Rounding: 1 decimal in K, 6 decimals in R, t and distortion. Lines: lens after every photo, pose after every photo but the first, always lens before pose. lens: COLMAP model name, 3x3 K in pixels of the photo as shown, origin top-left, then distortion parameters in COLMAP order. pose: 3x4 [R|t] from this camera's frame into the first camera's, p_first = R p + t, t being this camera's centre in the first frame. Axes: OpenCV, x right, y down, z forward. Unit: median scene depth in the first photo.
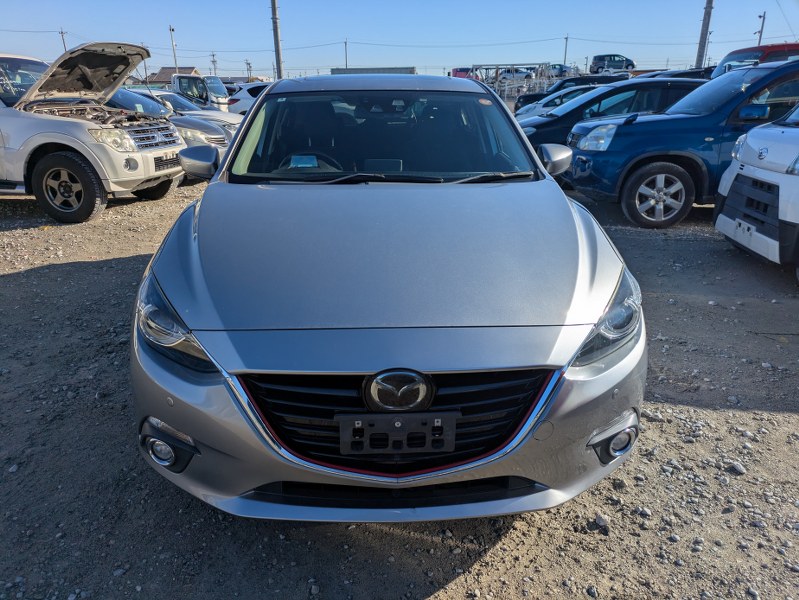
lens RADIAL K [[599.2, 0, 403.1], [0, 599.2, 300.8], [0, 0, 1]] dist [0.031352, -0.014598]
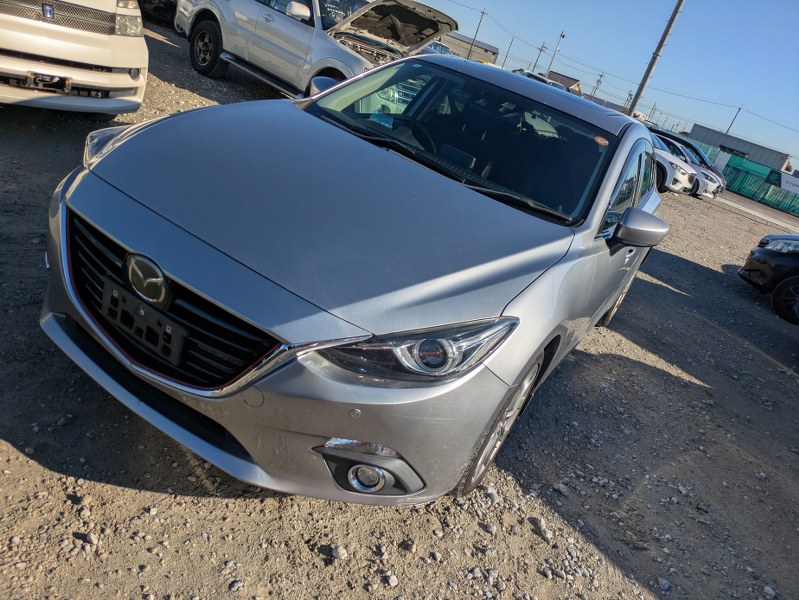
lens RADIAL K [[599.2, 0, 402.8], [0, 599.2, 298.6], [0, 0, 1]] dist [0.031352, -0.014598]
pose [[0.801561, 0.465393, -0.375379, 0.421365], [-0.474940, 0.876976, 0.073113, -0.060177], [0.363225, 0.119678, 0.923983, 0.115134]]
